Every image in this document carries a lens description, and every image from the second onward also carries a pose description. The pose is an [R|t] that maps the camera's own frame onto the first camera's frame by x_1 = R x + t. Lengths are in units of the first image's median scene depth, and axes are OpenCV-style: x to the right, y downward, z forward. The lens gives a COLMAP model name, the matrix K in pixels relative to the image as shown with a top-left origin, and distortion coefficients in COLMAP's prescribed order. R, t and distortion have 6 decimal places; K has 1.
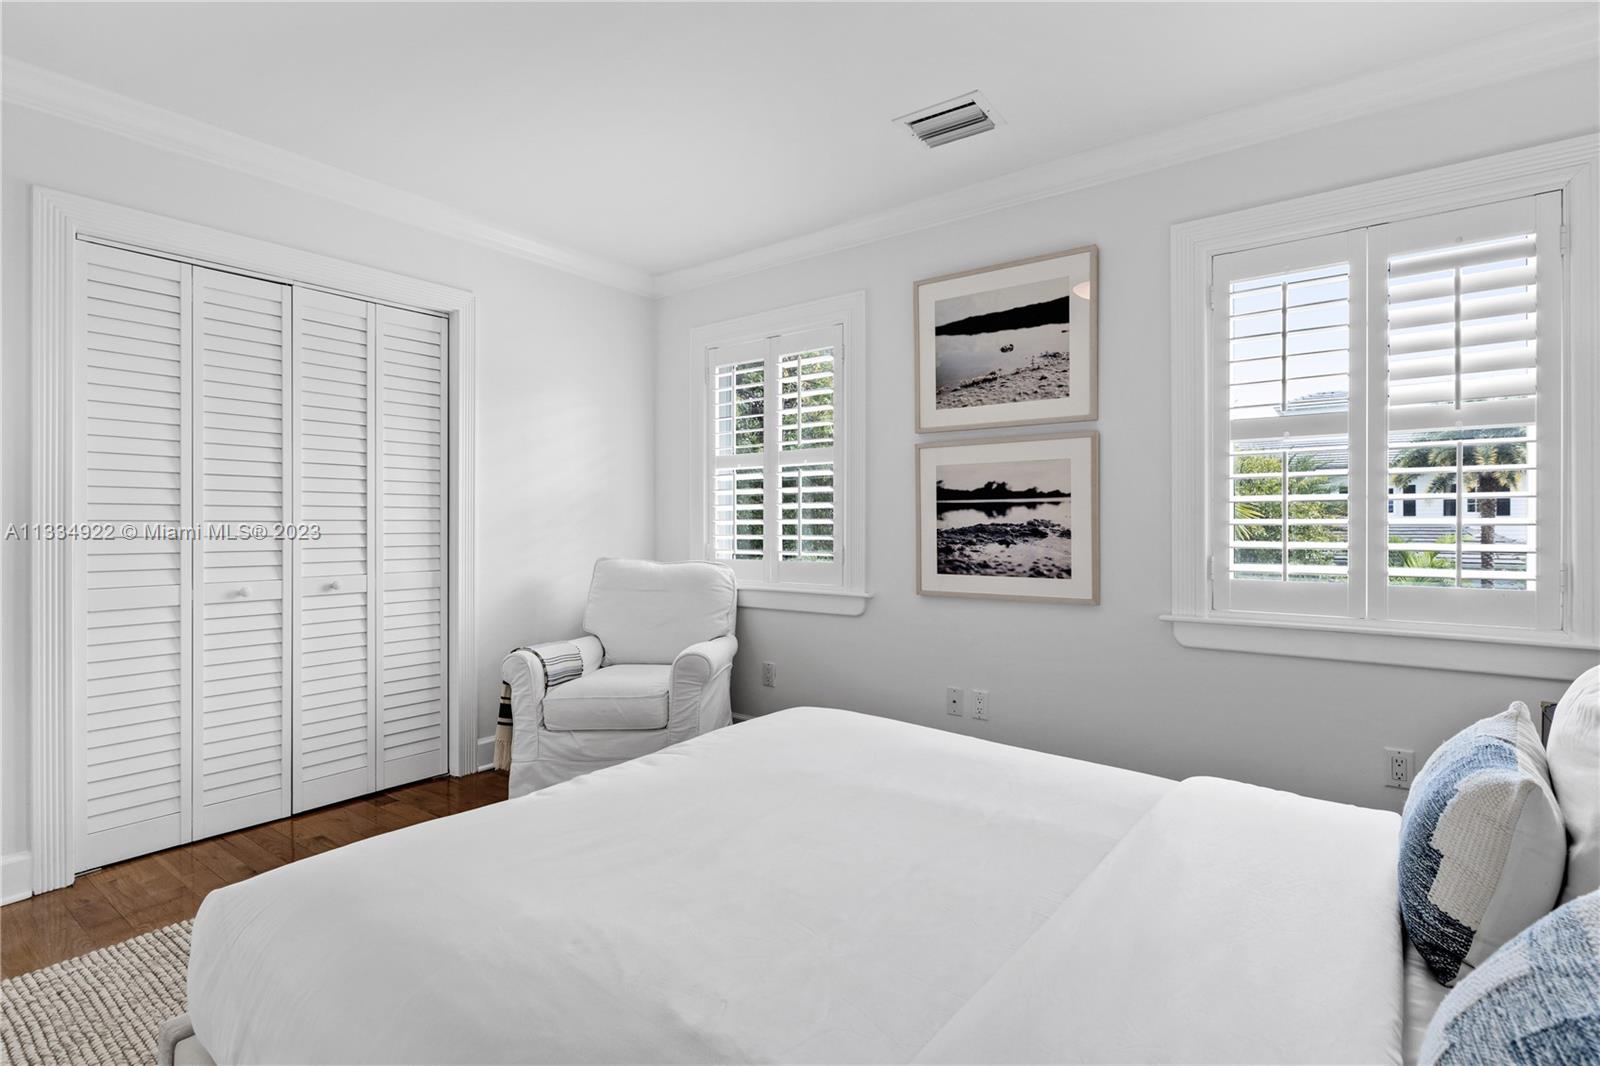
lens RADIAL K [[770.3, 0, 800.7], [0, 770.3, 527.1], [0, 0, 1]] dist [0.000933, 0.001586]
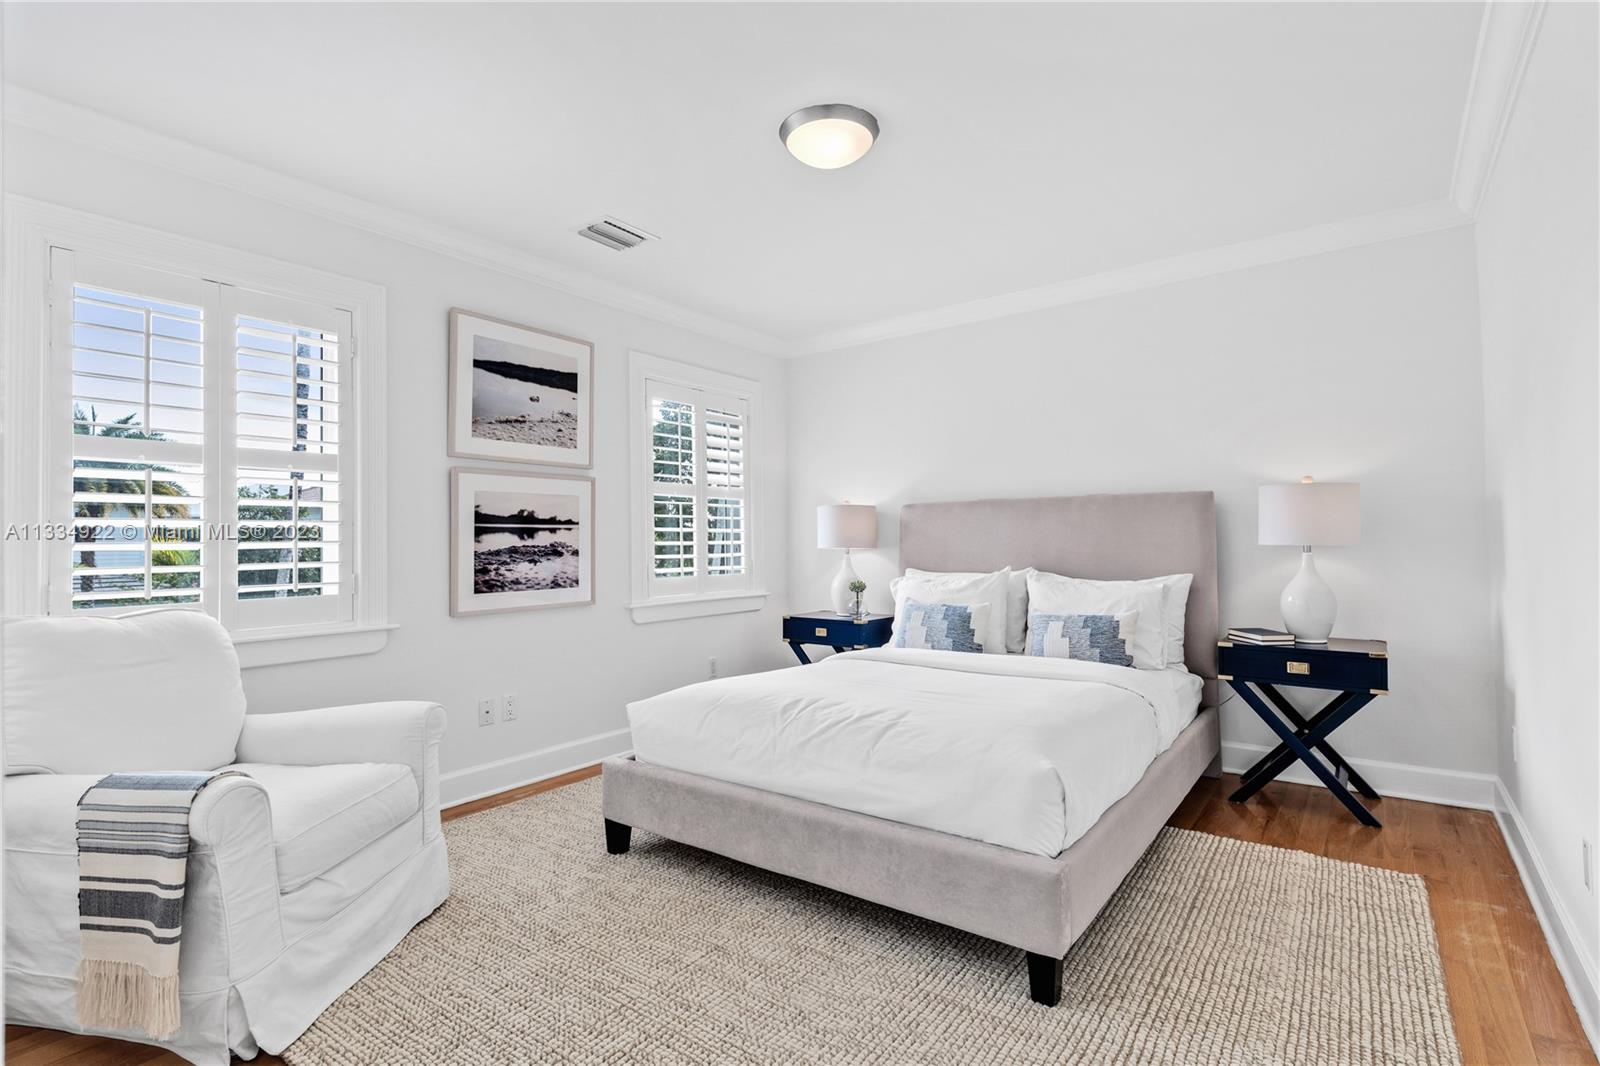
lens RADIAL K [[770.3, 0, 799.6], [0, 770.3, 532.5], [0, 0, 1]] dist [0.000933, 0.001586]
pose [[0.003522, 0.014878, 0.999883, -0.909329], [0.015607, 0.999767, -0.014932, -0.000366], [-0.999872, 0.015657, 0.003289, 0.579276]]
